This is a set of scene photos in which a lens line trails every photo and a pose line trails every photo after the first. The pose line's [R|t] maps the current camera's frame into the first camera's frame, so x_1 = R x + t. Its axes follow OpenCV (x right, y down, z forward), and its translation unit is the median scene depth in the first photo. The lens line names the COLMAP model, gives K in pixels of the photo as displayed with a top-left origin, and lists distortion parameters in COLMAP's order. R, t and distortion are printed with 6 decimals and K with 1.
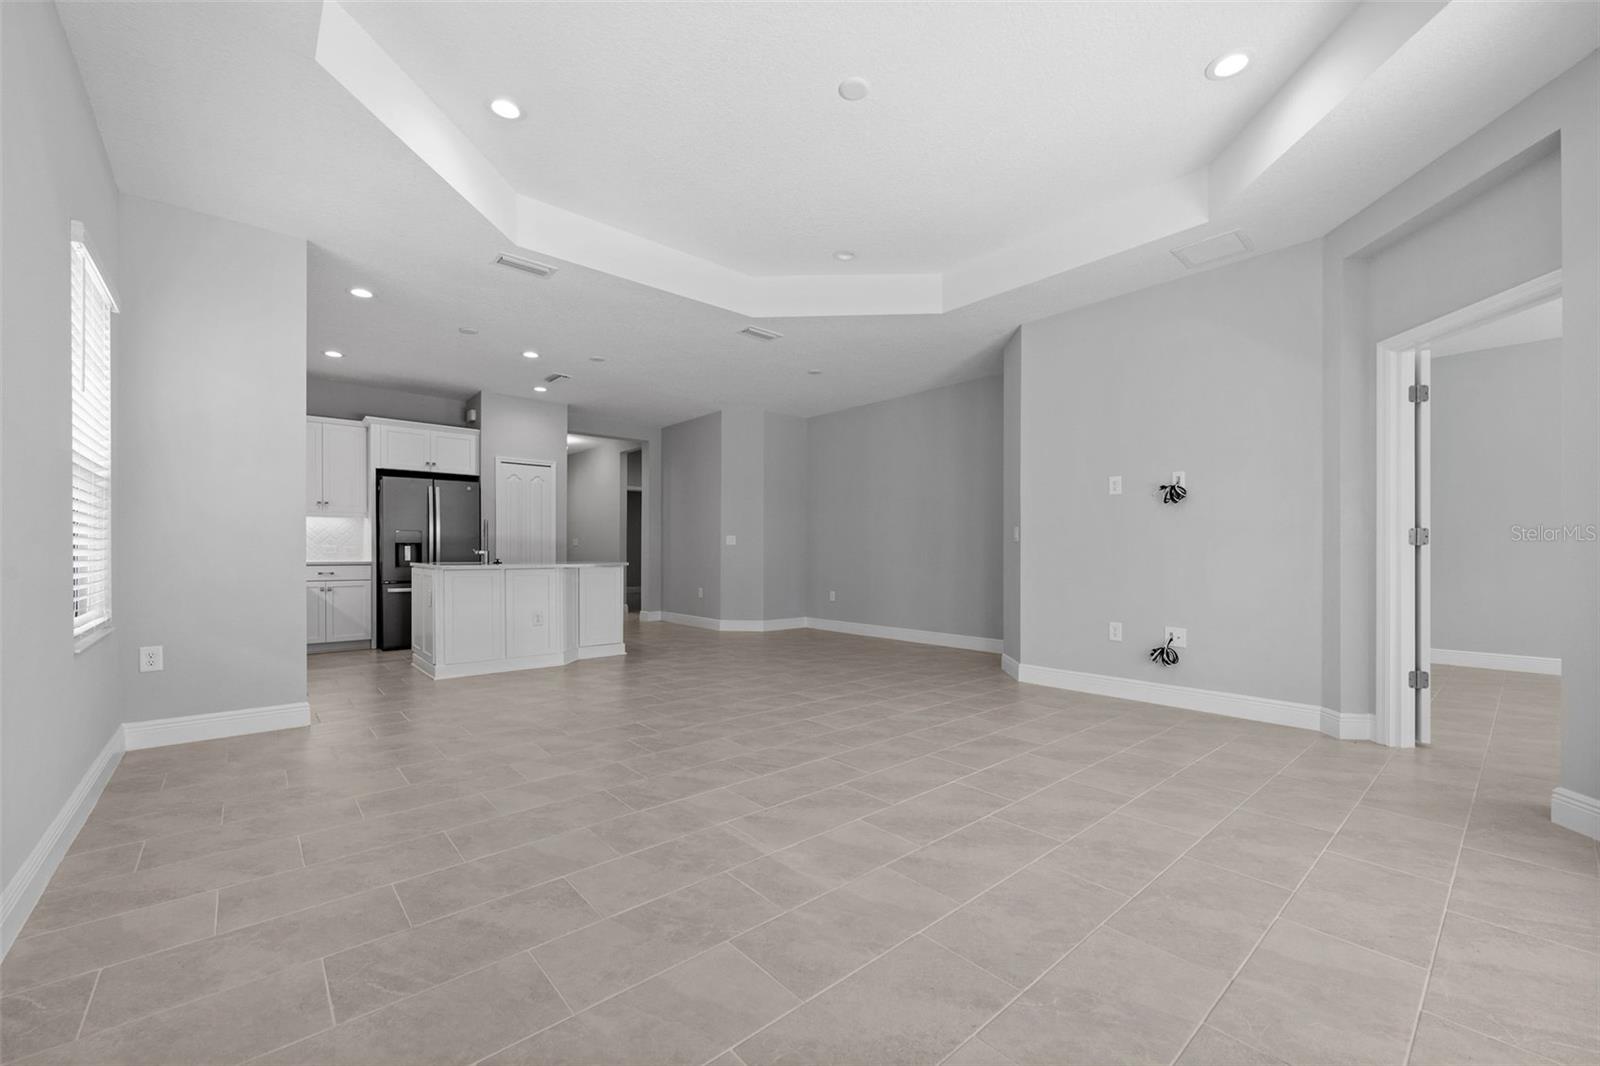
lens RADIAL K [[640.3, 0, 804.4], [0, 640.3, 552.7], [0, 0, 1]] dist [0.000773, -0.000123]
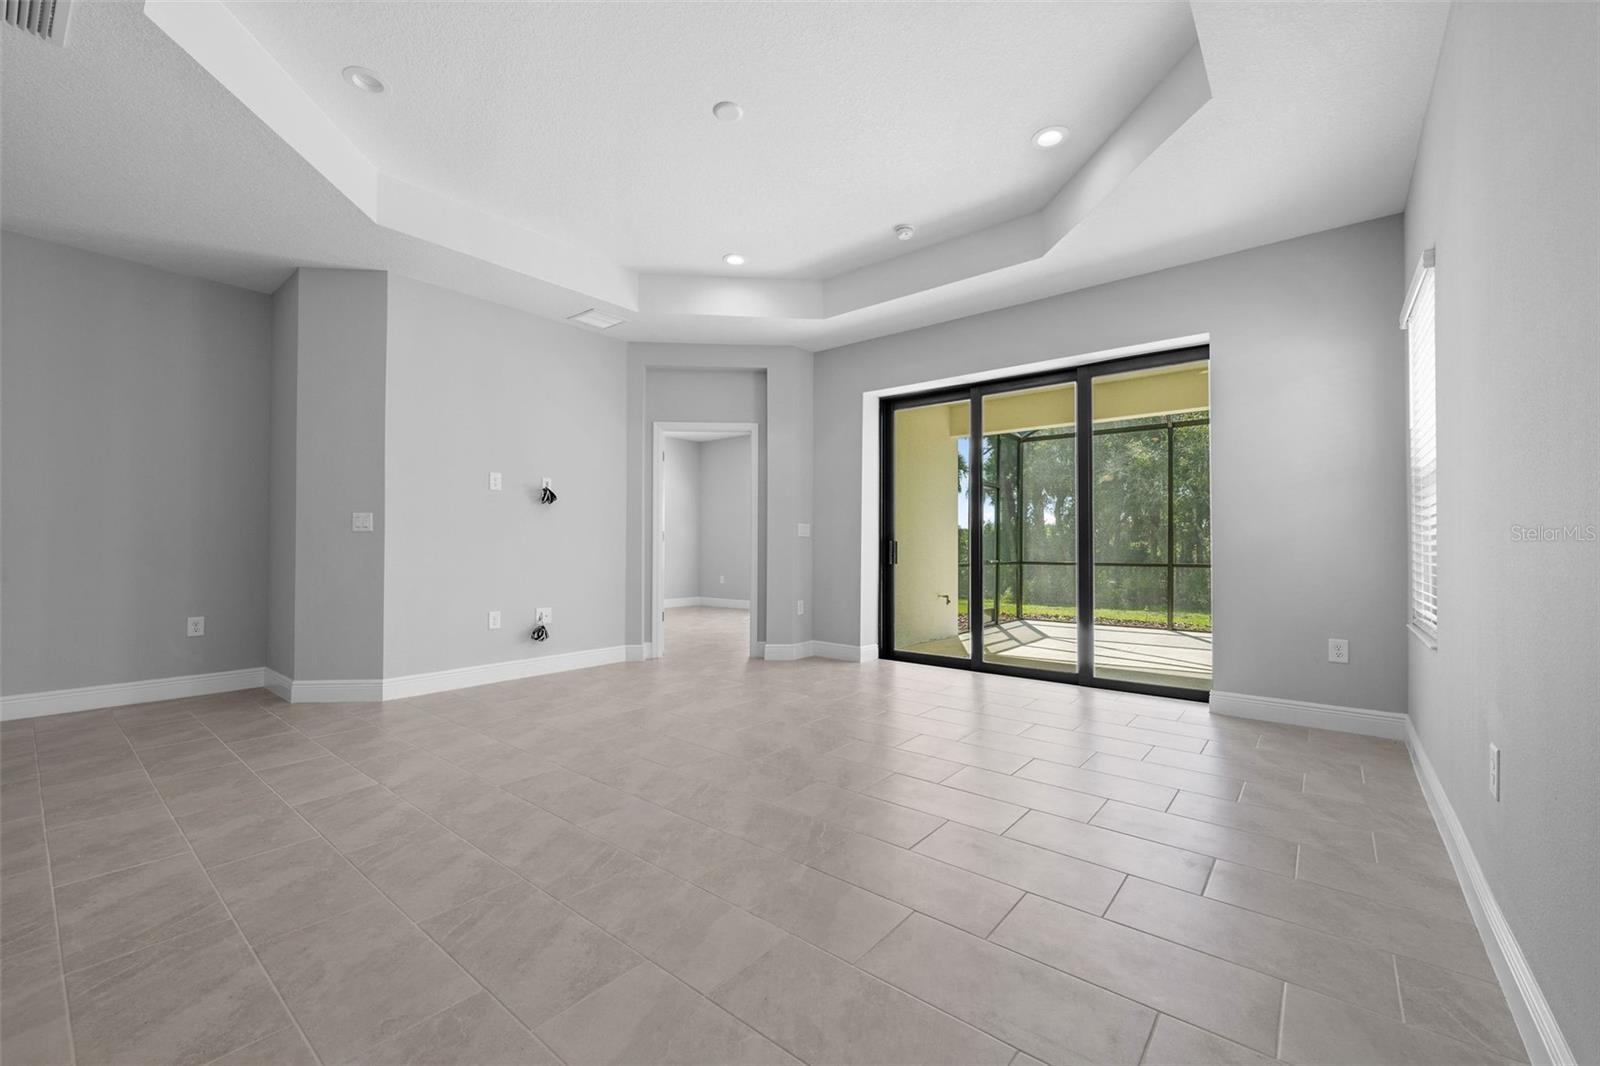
lens RADIAL K [[635.3, 0, 803.9], [0, 635.3, 538.3], [0, 0, 1]] dist [0.000065, 0.000353]
pose [[-0.164500, 0.007868, 0.986346, -0.713288], [-0.002924, 0.999960, -0.008464, -0.004599], [-0.986373, -0.004277, -0.164470, 0.760525]]
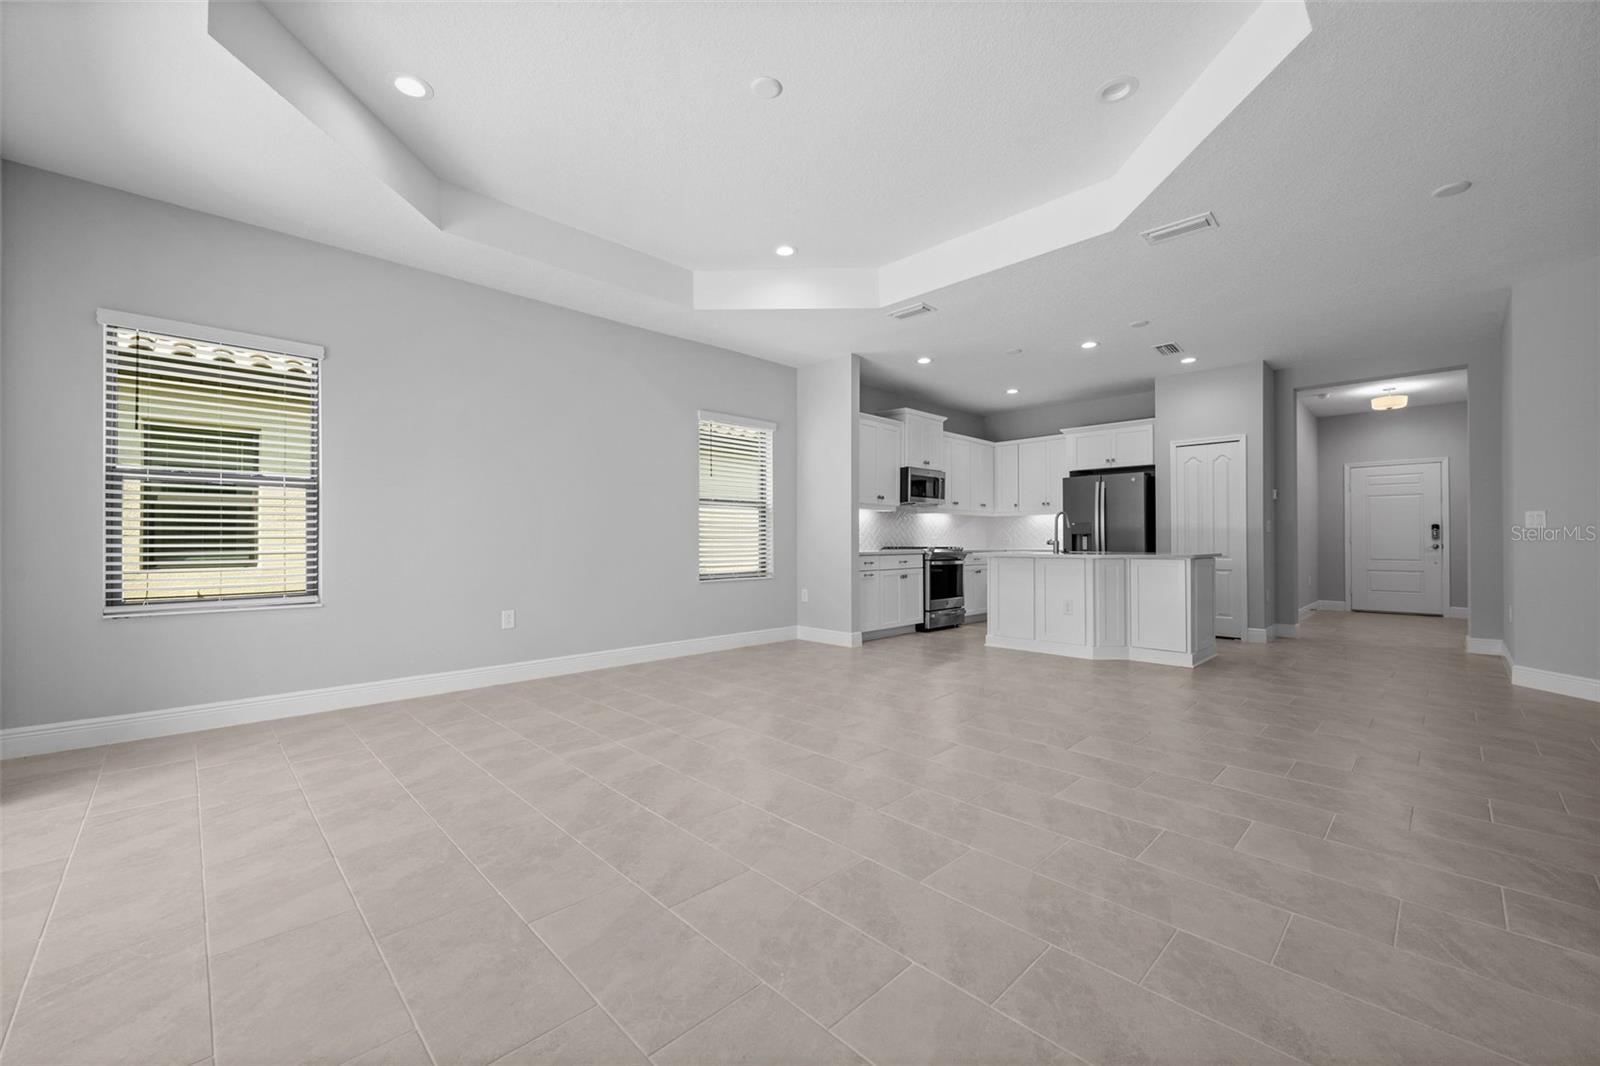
lens RADIAL K [[635.3, 0, 803.9], [0, 635.3, 538.3], [0, 0, 1]] dist [0.000065, 0.000353]
pose [[0.053890, -0.005982, -0.998529, 0.791403], [0.000335, 0.999982, -0.005972, -0.001184], [0.998547, -0.000013, 0.053891, 0.733399]]
